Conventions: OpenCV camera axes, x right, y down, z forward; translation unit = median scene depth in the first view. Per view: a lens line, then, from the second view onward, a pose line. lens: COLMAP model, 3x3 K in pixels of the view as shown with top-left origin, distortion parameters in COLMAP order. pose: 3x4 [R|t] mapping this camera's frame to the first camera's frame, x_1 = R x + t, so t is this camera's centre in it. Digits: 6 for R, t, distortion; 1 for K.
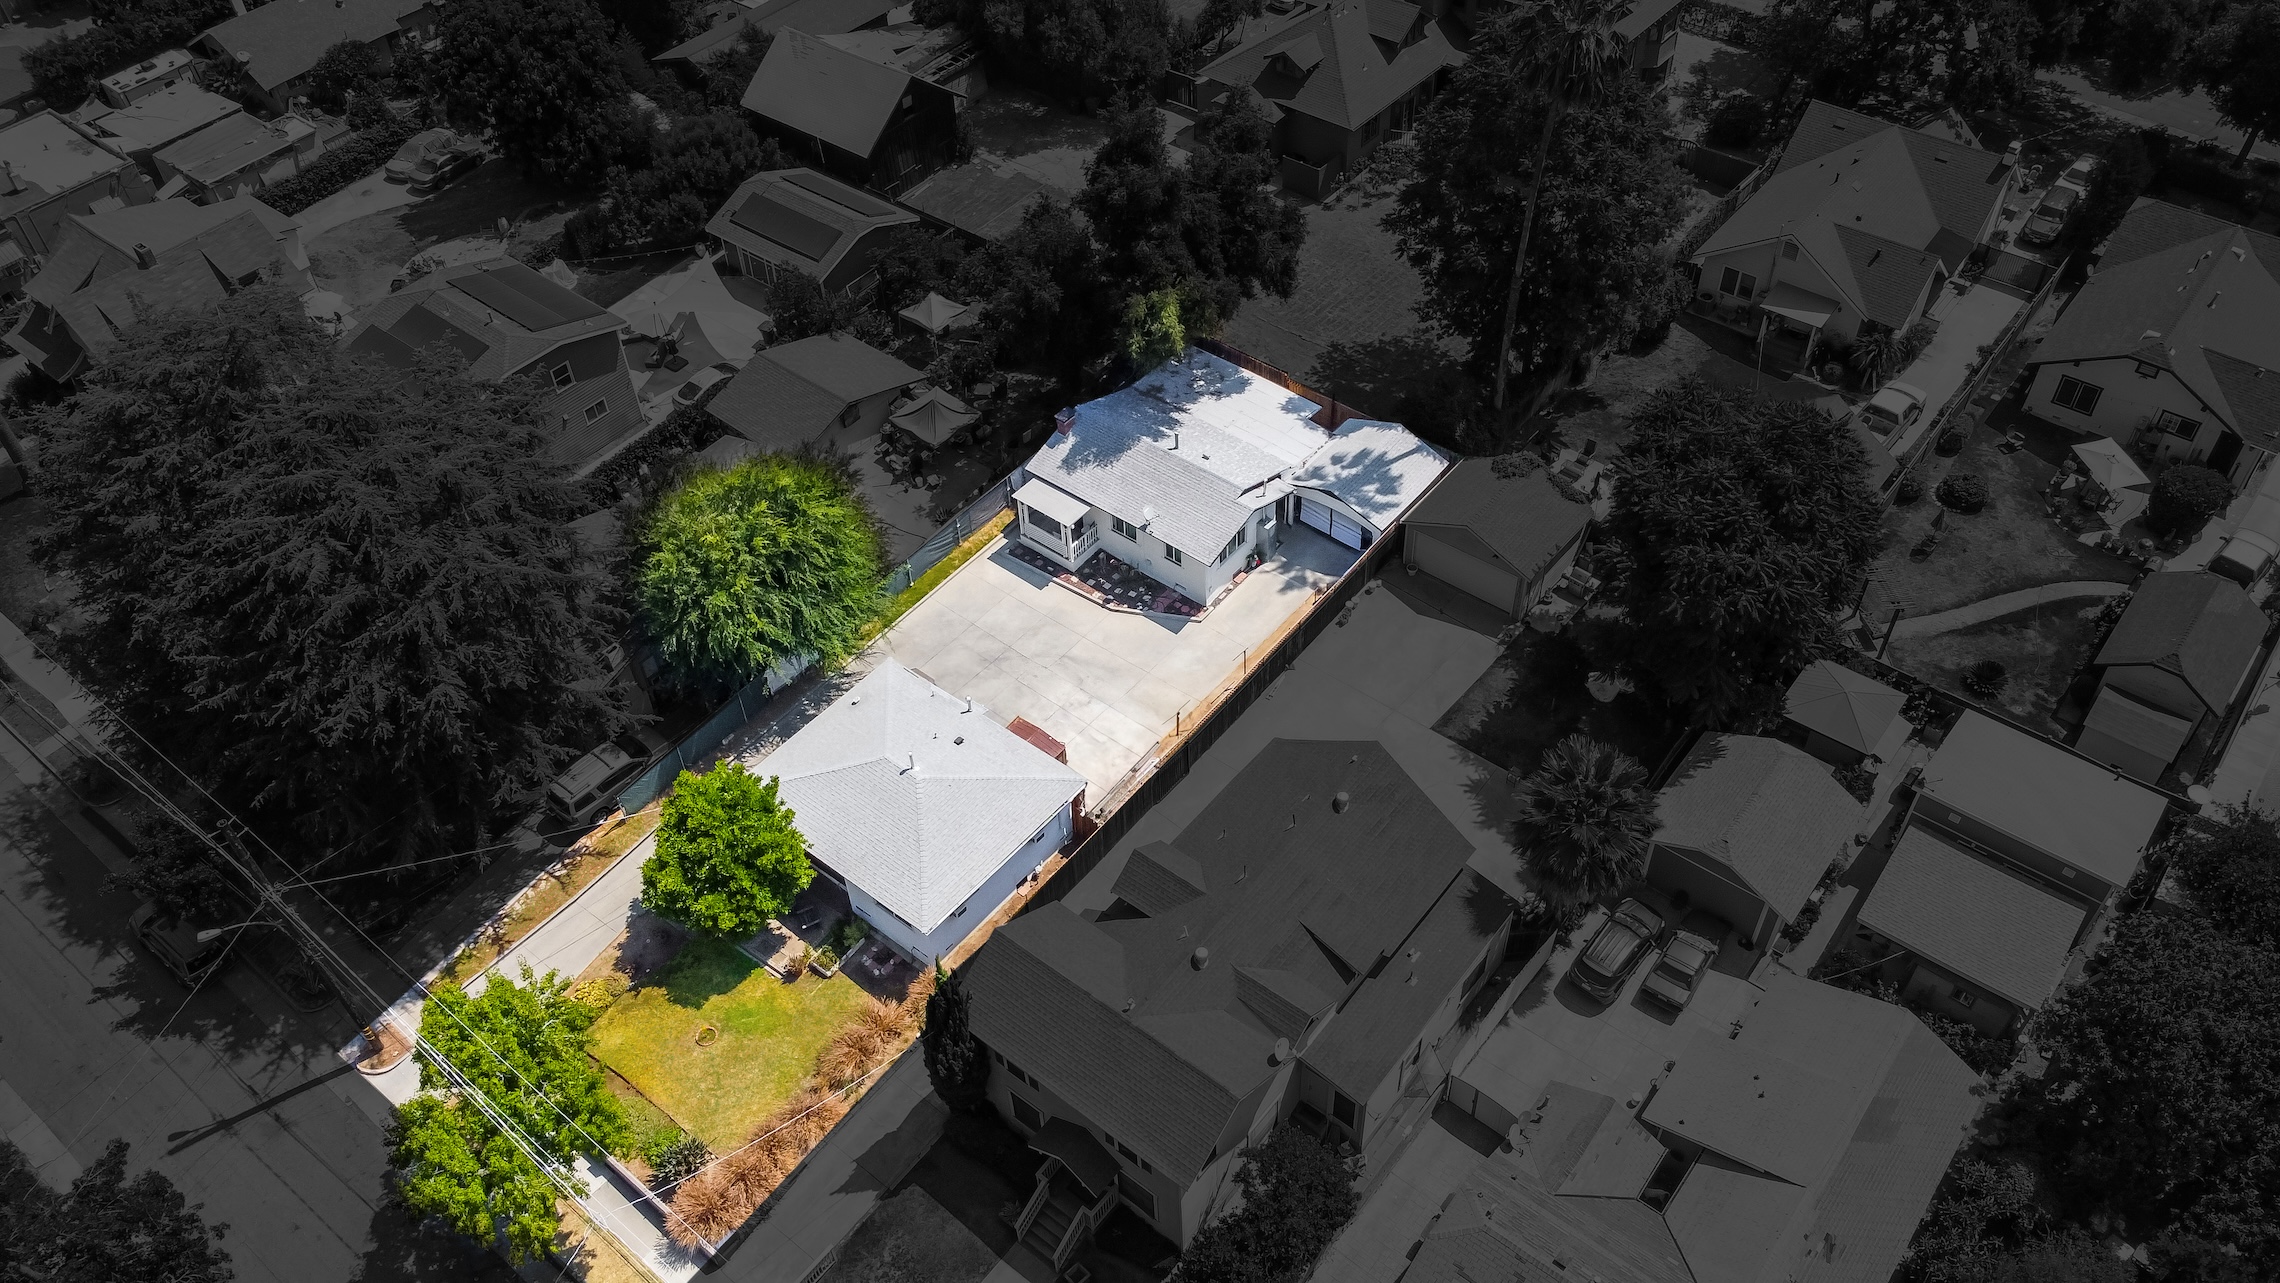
lens RADIAL K [[1711.4, 0, 1147.7], [0, 1711.4, 635.0], [0, 0, 1]] dist [-0.003519, -0.004845]
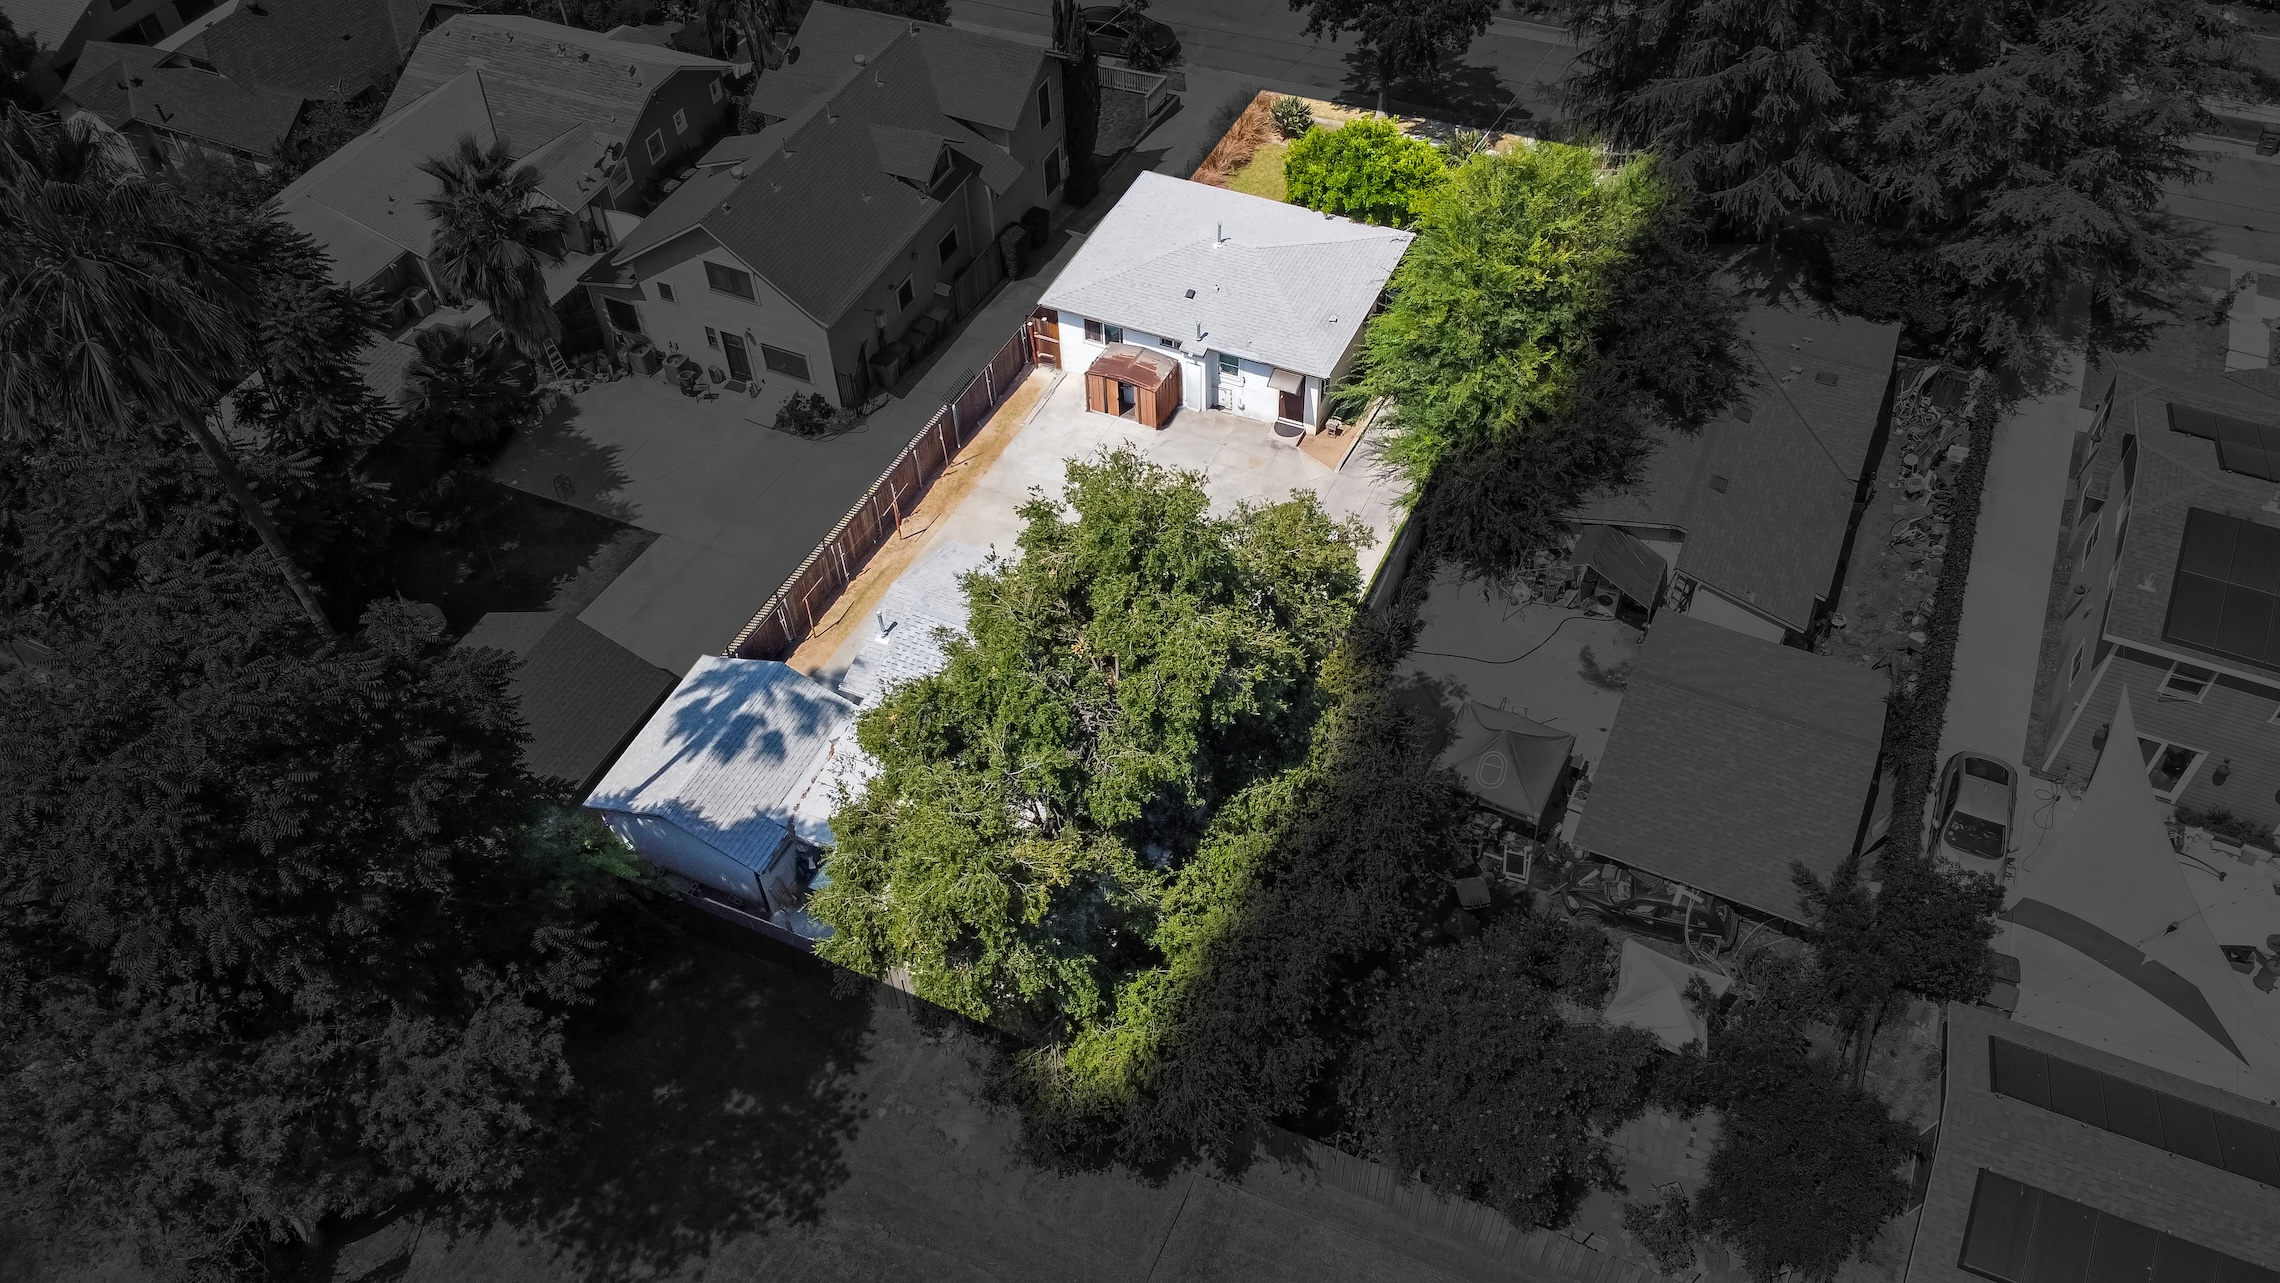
lens RADIAL K [[1715.8, 0, 1149.8], [0, 1715.8, 636.2], [0, 0, 1]] dist [0.010681, -0.008910]
pose [[-0.967023, 0.218872, -0.130240, 0.059907], [-0.144018, -0.048156, 0.988403, -0.777972], [0.210062, 0.974564, 0.078089, 1.040478]]
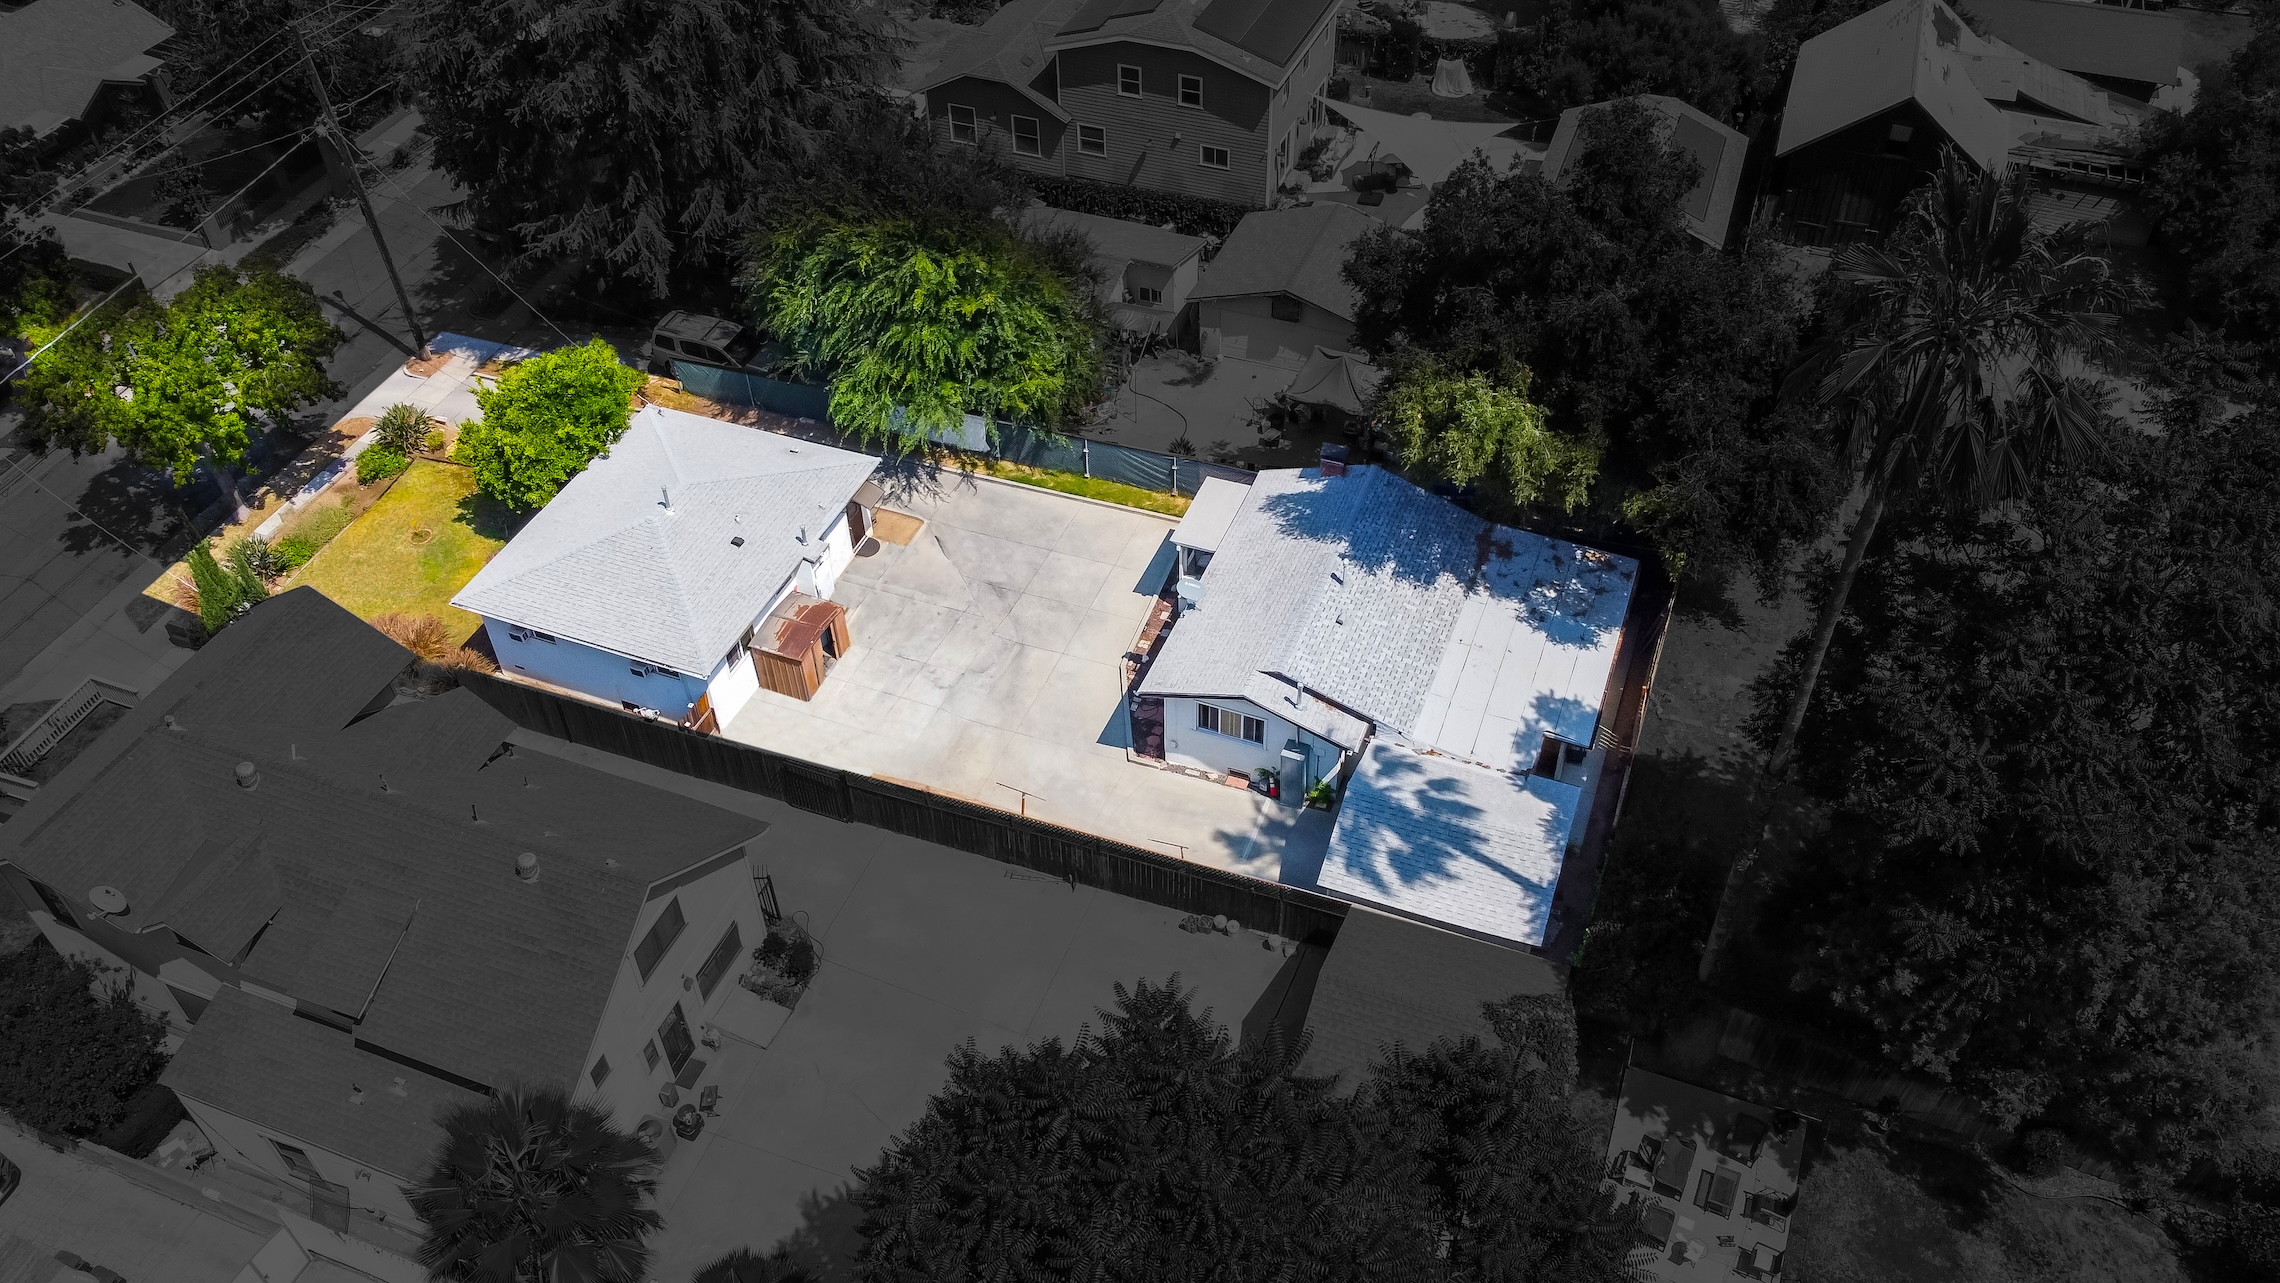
lens RADIAL K [[1698.2, 0, 1153.2], [0, 1698.2, 638.1], [0, 0, 1]] dist [-0.000315, -0.001059]
pose [[0.306075, 0.678454, -0.667847, 0.475562], [-0.678464, 0.647565, 0.346910, -0.294749], [0.667836, 0.346929, 0.658509, 0.593008]]
